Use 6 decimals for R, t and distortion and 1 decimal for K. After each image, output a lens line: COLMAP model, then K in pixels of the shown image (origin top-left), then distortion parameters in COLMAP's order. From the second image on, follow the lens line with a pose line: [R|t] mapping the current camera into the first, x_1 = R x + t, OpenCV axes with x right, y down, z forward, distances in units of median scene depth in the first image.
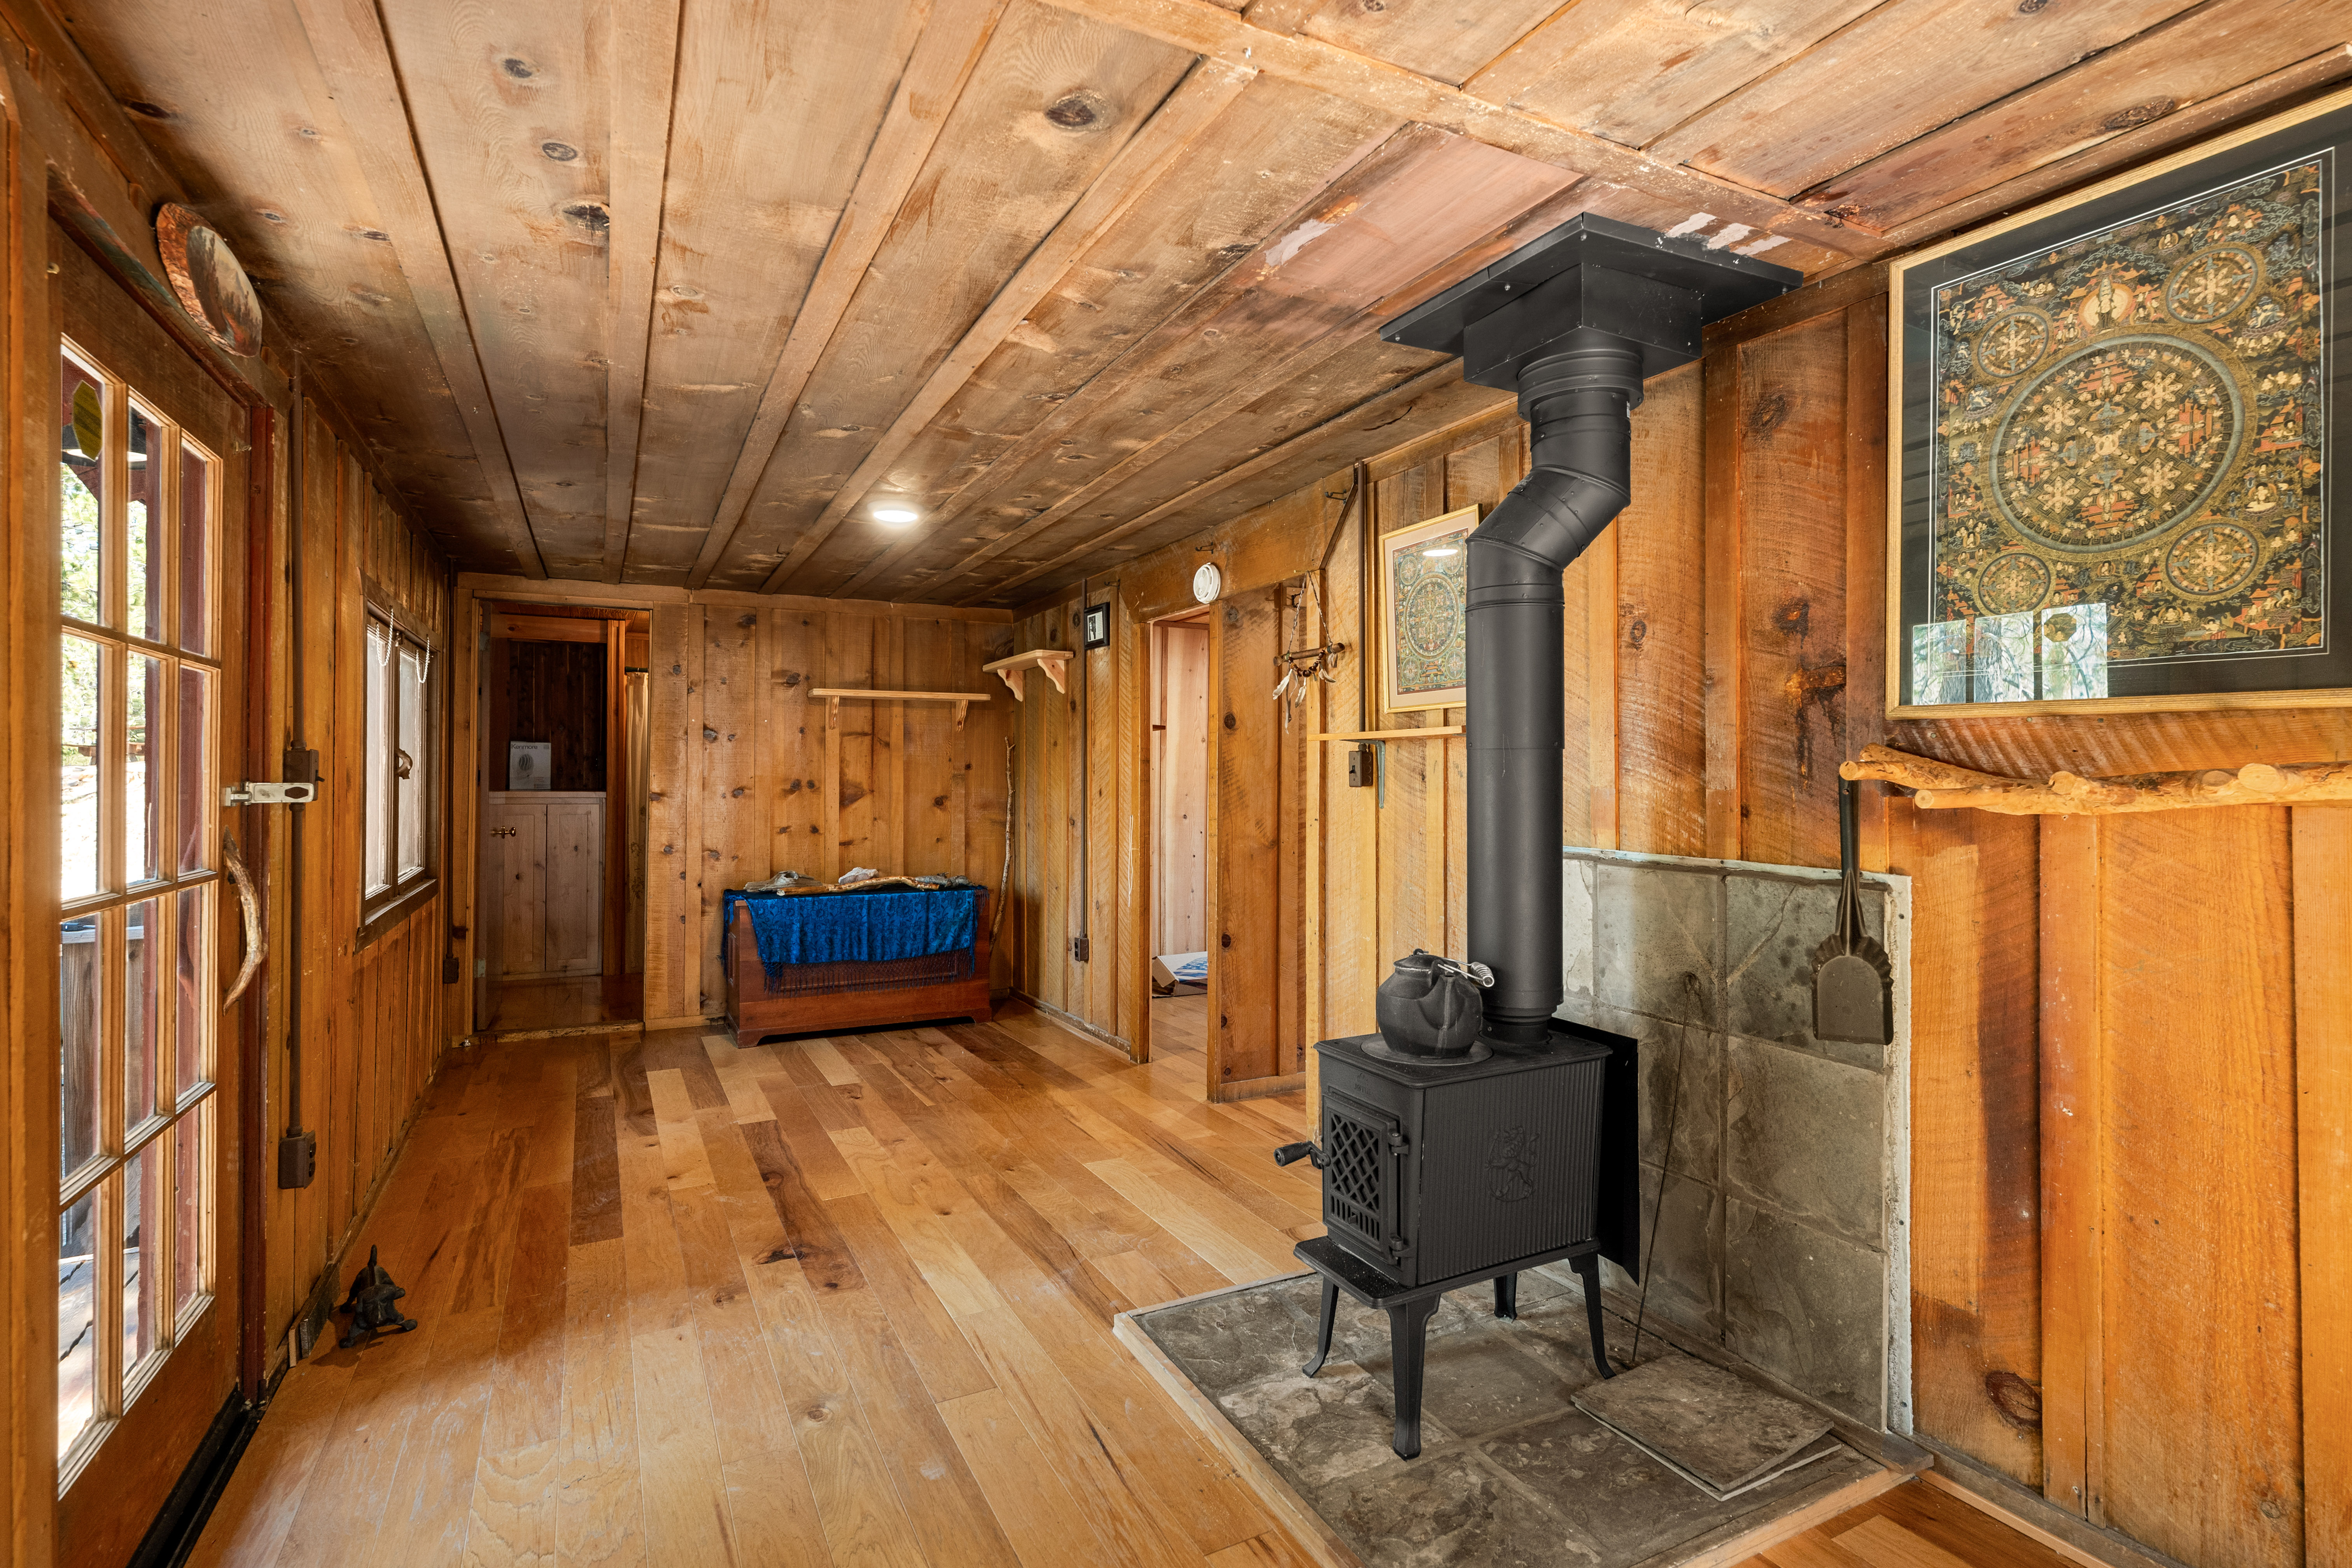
lens RADIAL K [[1127.7, 0, 1165.7], [0, 1127.7, 767.2], [0, 0, 1]] dist [-0.000974, -0.000819]
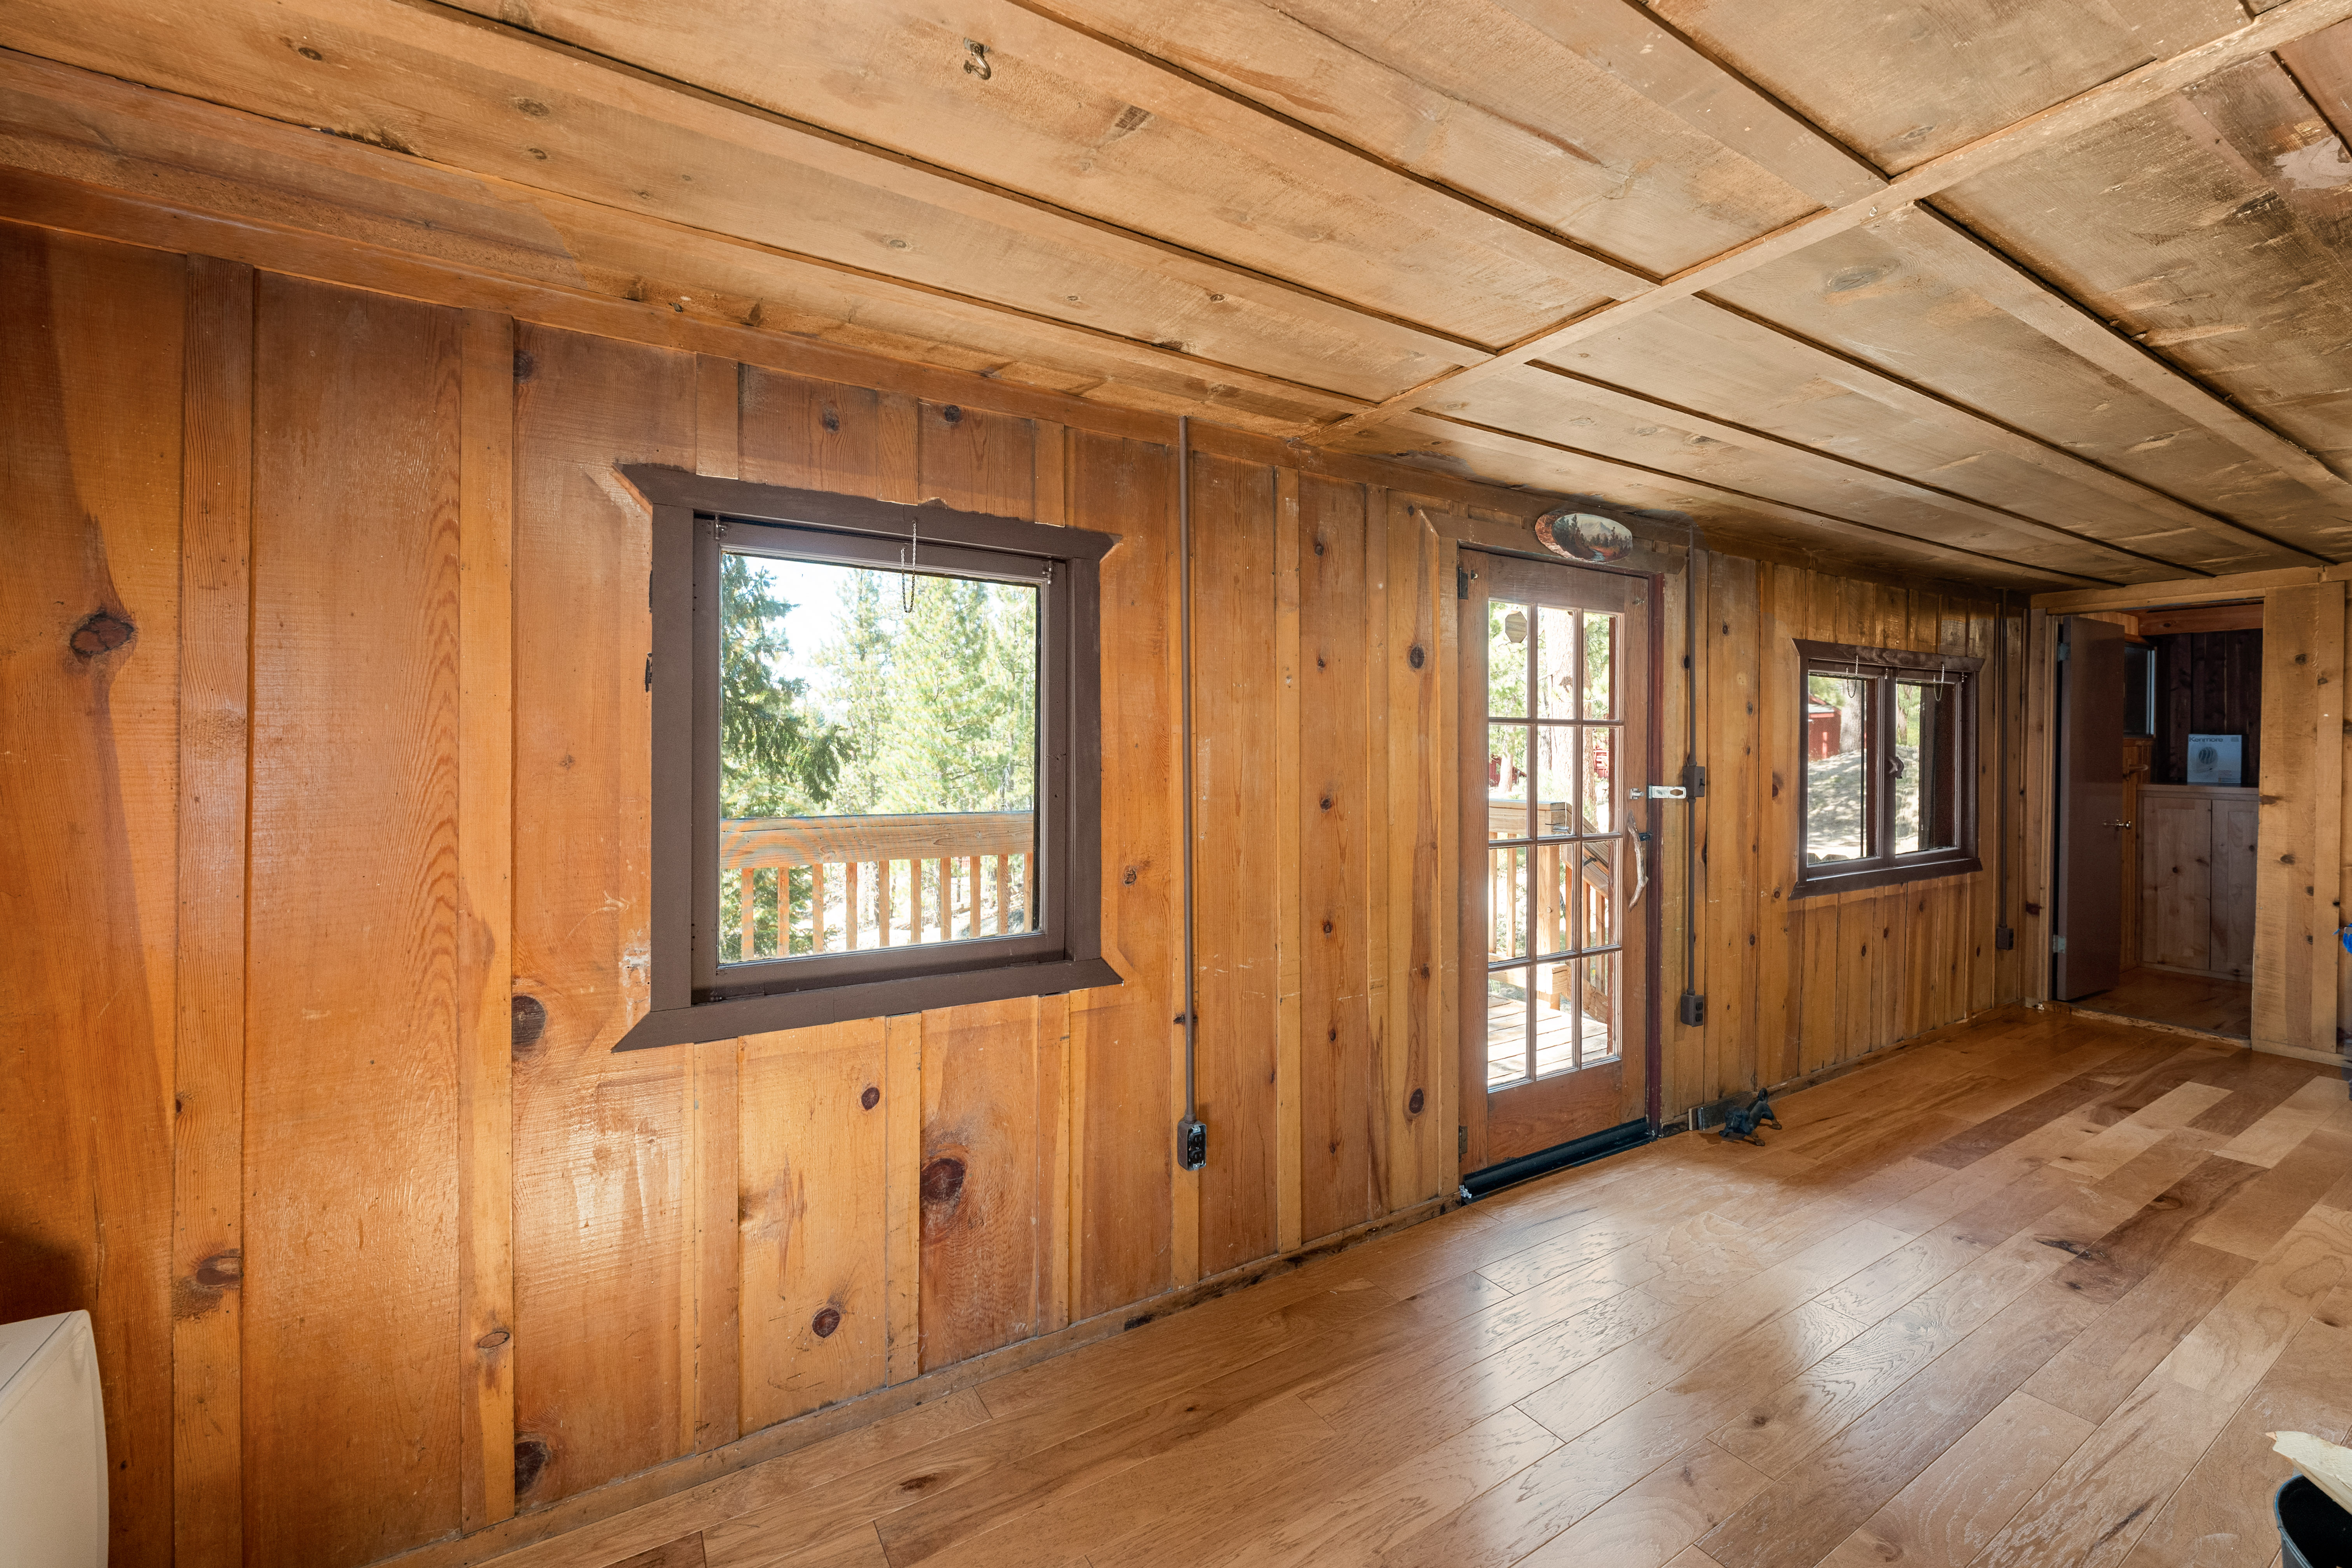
lens RADIAL K [[941.5, 0, 1168.1], [0, 941.5, 753.8], [0, 0, 1]] dist [-0.000724, 0.000045]
pose [[0.064785, 0.006492, -0.997878, 0.451624], [0.005797, 0.999960, 0.006882, -0.039450], [0.997882, -0.006230, 0.064744, 0.093916]]
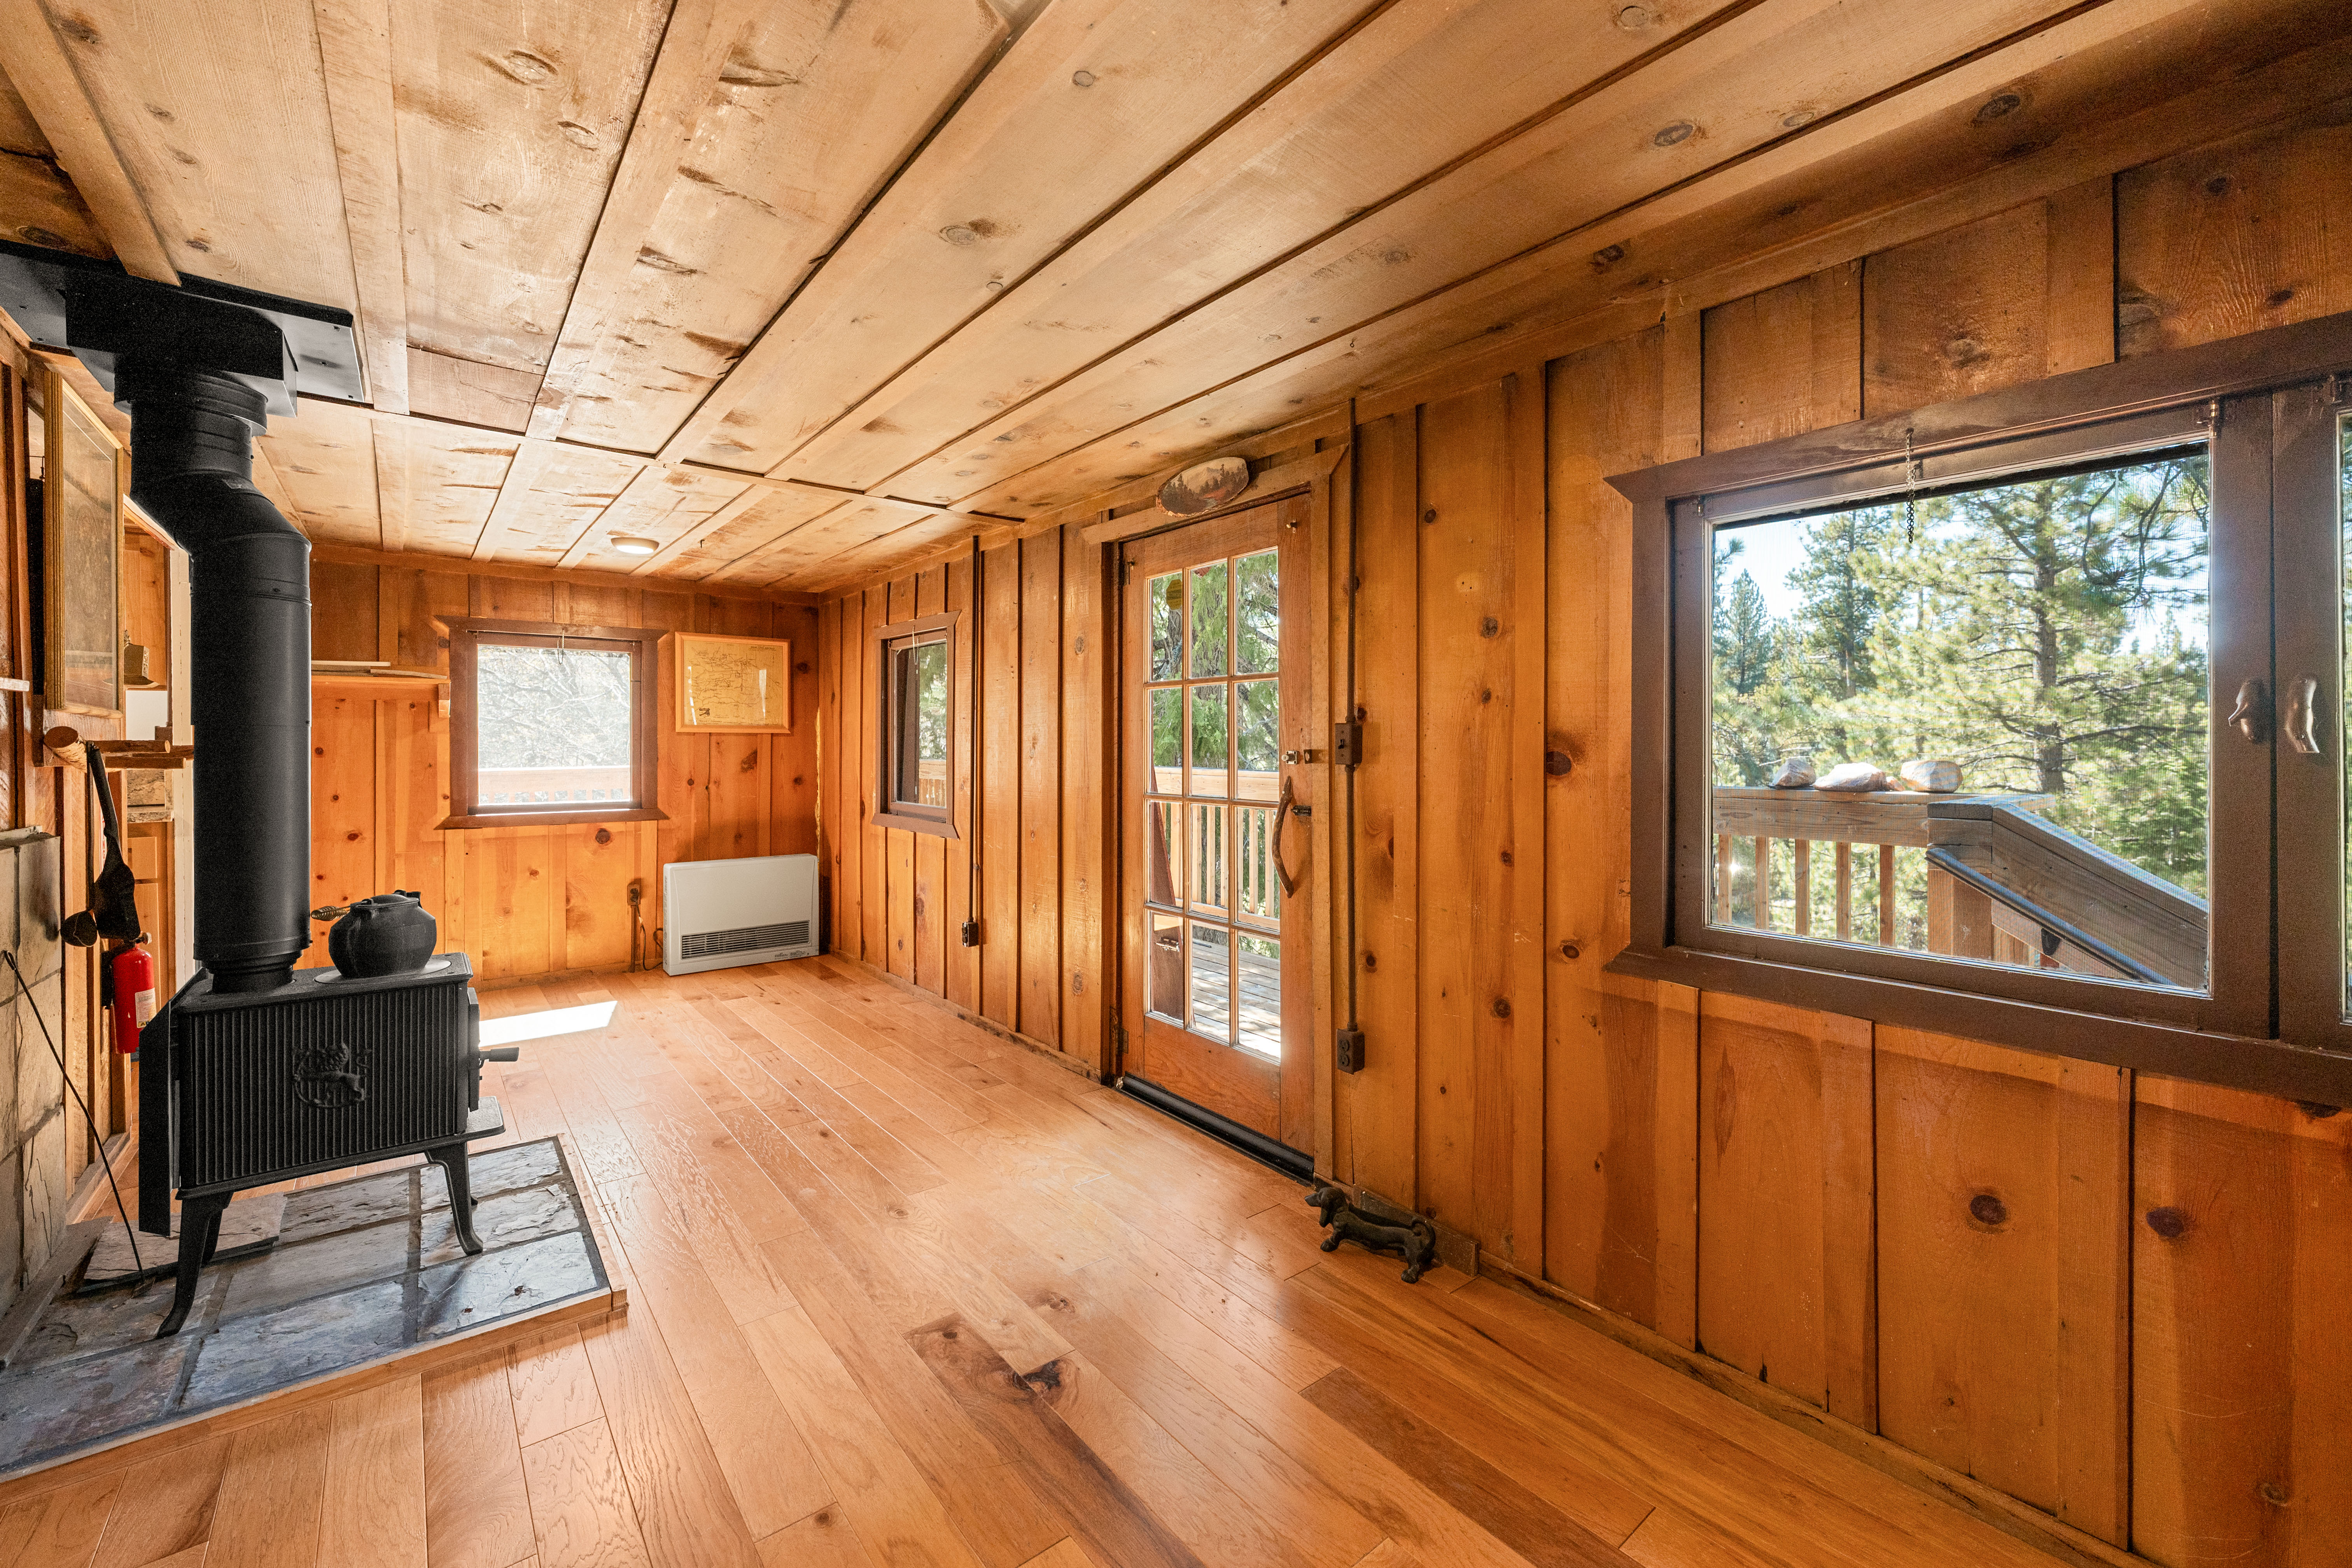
lens RADIAL K [[952.8, 0, 1178.5], [0, 952.8, 733.3], [0, 0, 1]] dist [-0.000182, -0.000265]
pose [[-0.975913, 0.000113, -0.218158, -0.268263], [0.002774, 0.999925, -0.011890, 0.005047], [0.218141, -0.012209, -0.975841, 1.534443]]
